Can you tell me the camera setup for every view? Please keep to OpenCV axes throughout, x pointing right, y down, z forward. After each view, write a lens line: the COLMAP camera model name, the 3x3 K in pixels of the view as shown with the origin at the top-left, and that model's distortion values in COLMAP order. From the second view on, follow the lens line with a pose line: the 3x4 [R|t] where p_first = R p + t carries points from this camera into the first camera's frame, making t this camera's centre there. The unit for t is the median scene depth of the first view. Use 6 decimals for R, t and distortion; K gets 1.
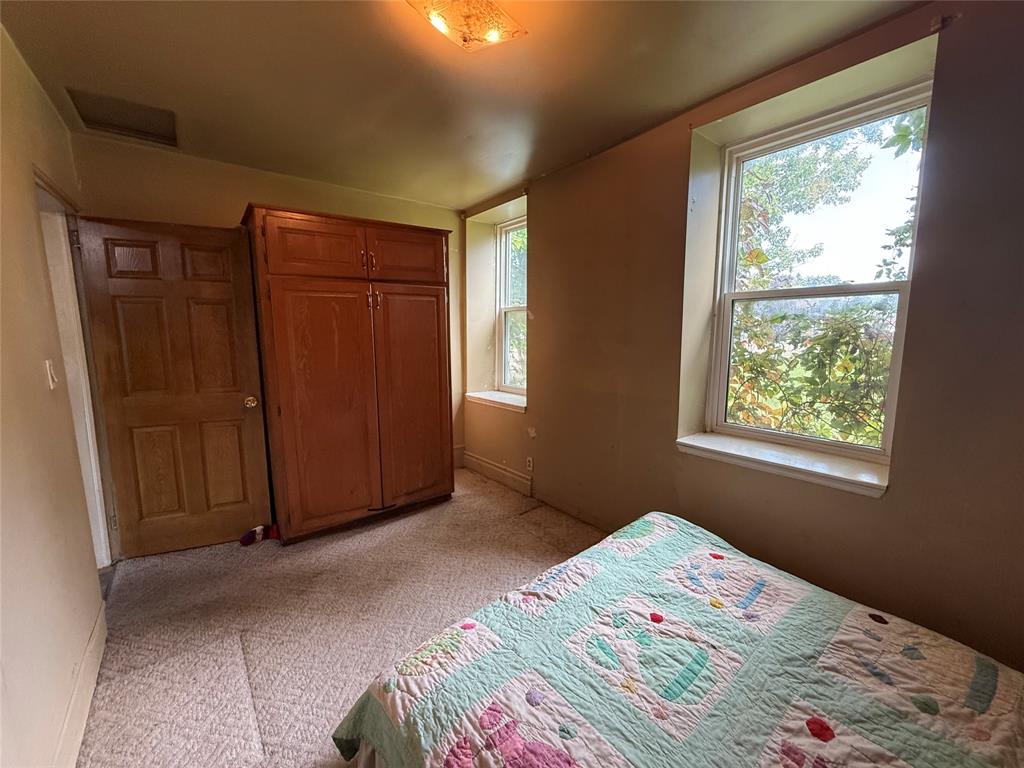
lens RADIAL K [[406.8, 0, 512.0], [0, 406.8, 384.0], [0, 0, 1]] dist [-0.000415, -0.000201]
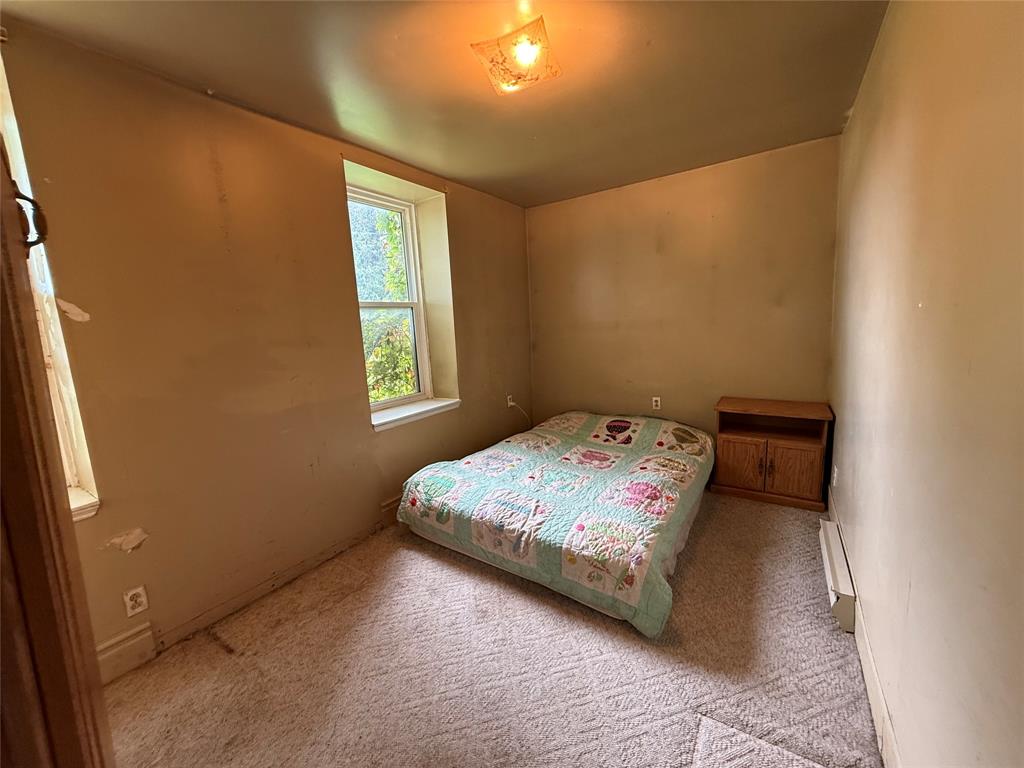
lens RADIAL K [[406.8, 0, 512.0], [0, 406.8, 384.0], [0, 0, 1]] dist [-0.000415, -0.000201]
pose [[-0.300511, -0.110100, 0.947402, -1.120699], [0.187518, 0.967108, 0.171870, -0.136816], [-0.935163, 0.229304, -0.269981, 1.278266]]
